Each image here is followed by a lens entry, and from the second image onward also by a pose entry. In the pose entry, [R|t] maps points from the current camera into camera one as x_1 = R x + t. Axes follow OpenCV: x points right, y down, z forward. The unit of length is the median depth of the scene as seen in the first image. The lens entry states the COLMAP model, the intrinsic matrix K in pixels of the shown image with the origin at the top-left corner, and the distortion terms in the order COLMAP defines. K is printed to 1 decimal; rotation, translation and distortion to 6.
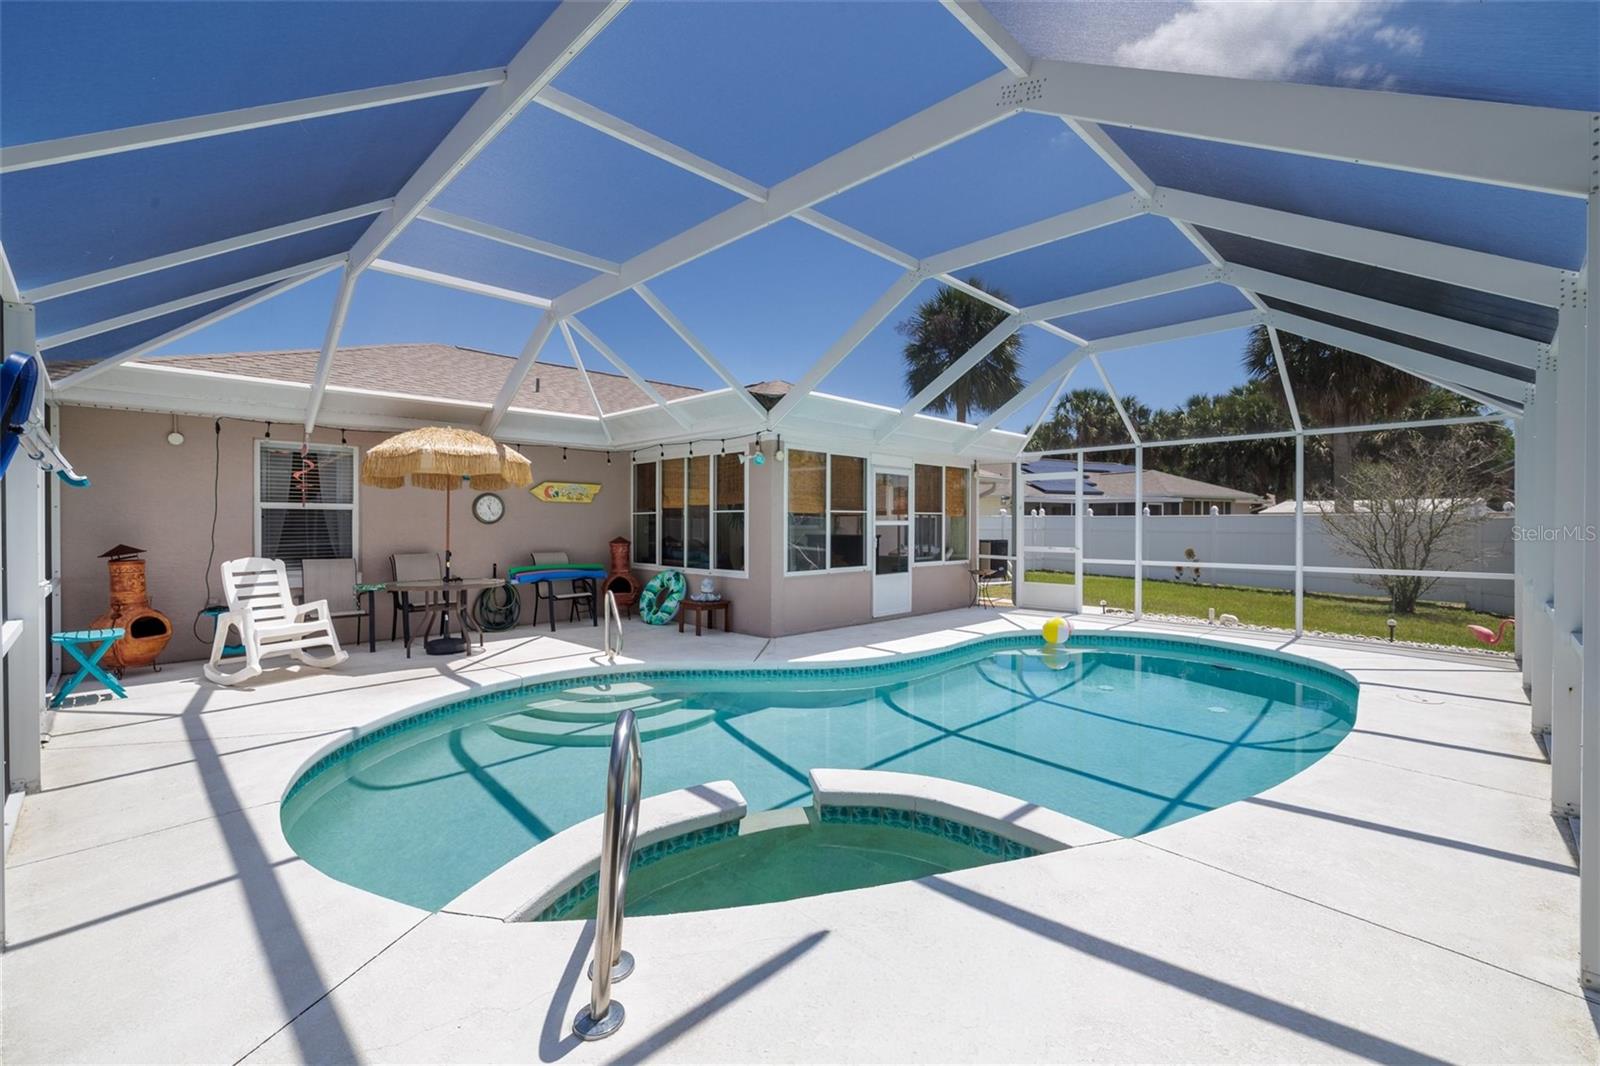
lens RADIAL K [[669.8, 0, 798.9], [0, 669.8, 530.9], [0, 0, 1]] dist [0.002489, -0.000079]
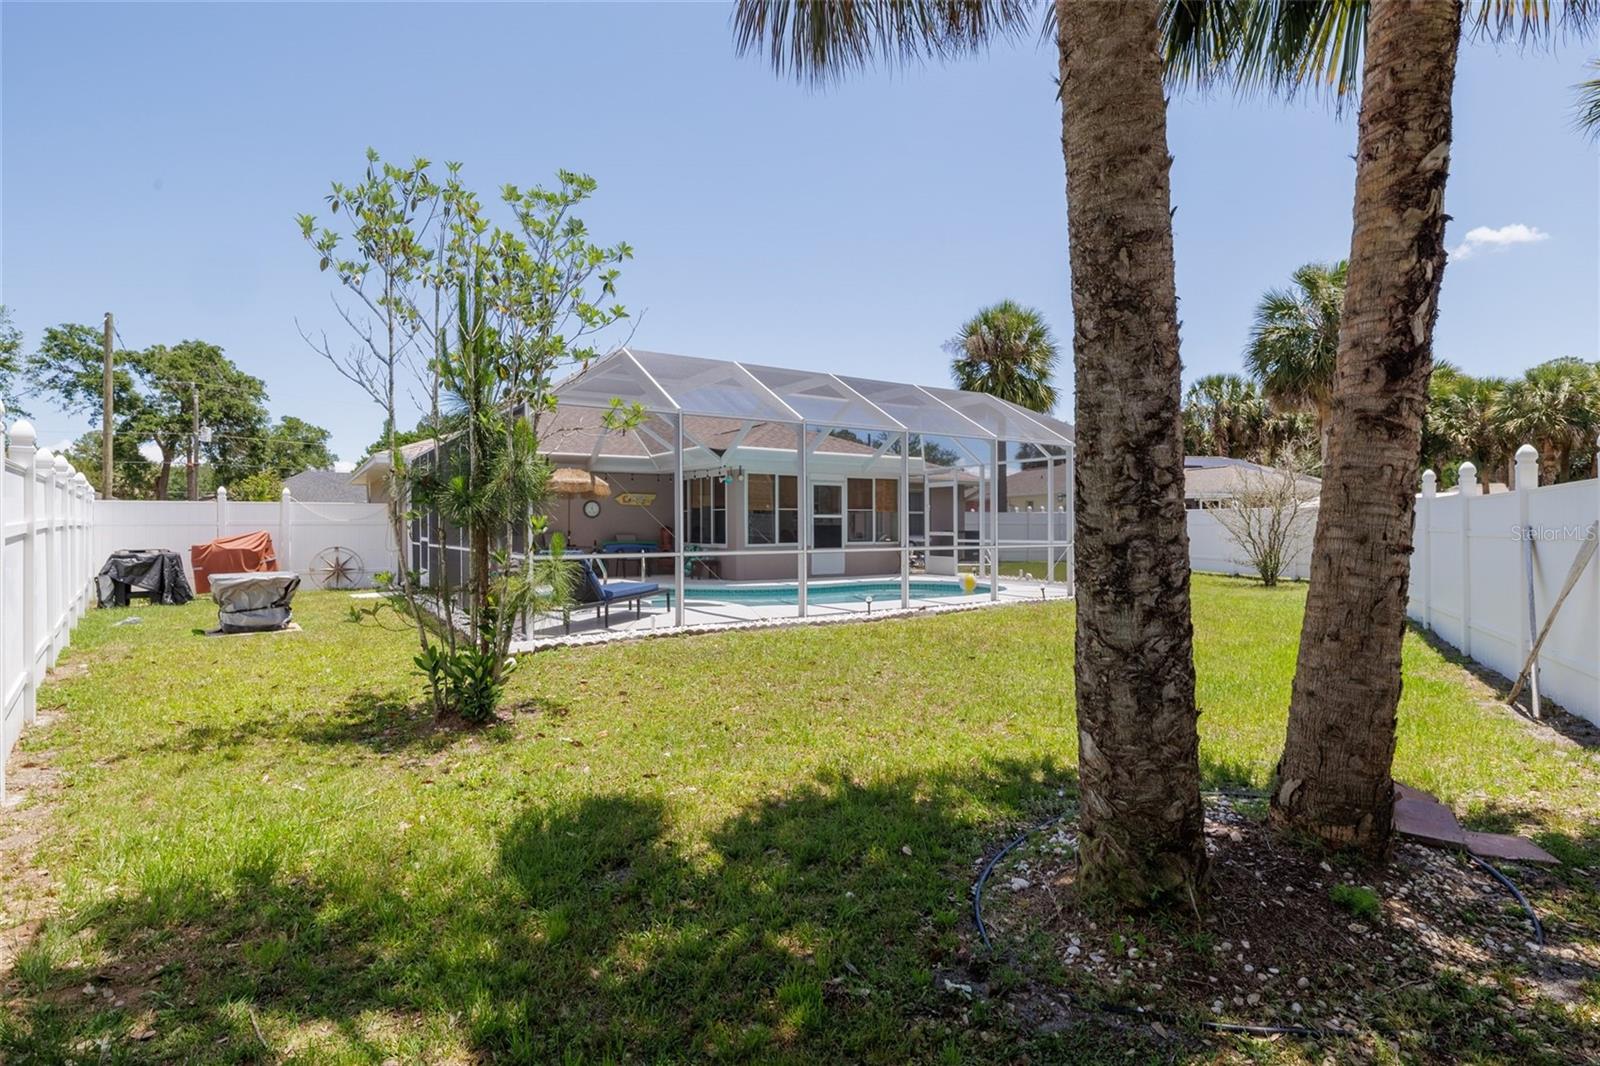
lens RADIAL K [[755.2, 0, 804.1], [0, 755.2, 573.5], [0, 0, 1]] dist [-0.000071, 0.000060]
pose [[0.980346, 0.008329, -0.197110, 0.510160], [0.002310, 0.998555, 0.053682, 0.032104], [0.197272, -0.053083, 0.978911, -0.904453]]
